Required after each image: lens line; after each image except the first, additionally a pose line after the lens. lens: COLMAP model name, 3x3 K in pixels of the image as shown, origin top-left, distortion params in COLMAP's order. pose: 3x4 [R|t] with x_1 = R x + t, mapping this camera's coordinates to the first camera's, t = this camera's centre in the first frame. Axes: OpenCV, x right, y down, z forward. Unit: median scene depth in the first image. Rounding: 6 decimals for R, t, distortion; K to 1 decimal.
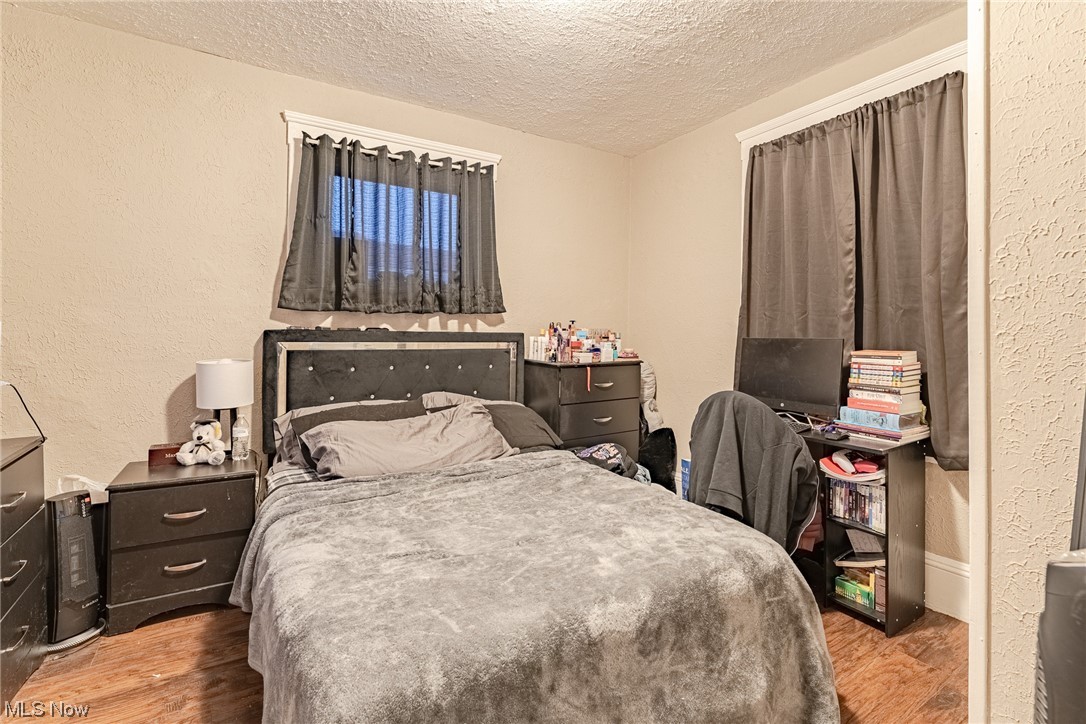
lens RADIAL K [[499.4, 0, 541.3], [0, 499.4, 336.7], [0, 0, 1]] dist [0.000659, -0.000006]
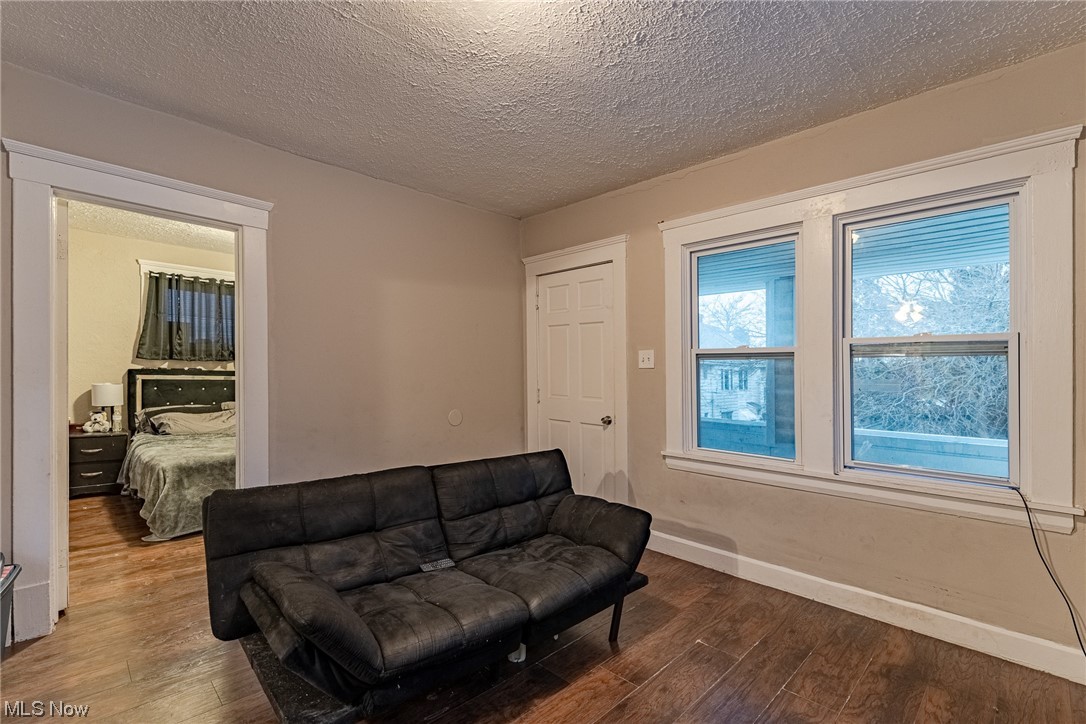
lens RADIAL K [[485.3, 0, 541.8], [0, 485.3, 391.3], [0, 0, 1]] dist [0.001231, 0.000478]
pose [[0.972602, 0.006676, 0.232381, 0.610310], [-0.015178, 0.999278, 0.034817, -0.016298], [-0.231981, -0.037390, 0.972001, -1.289586]]
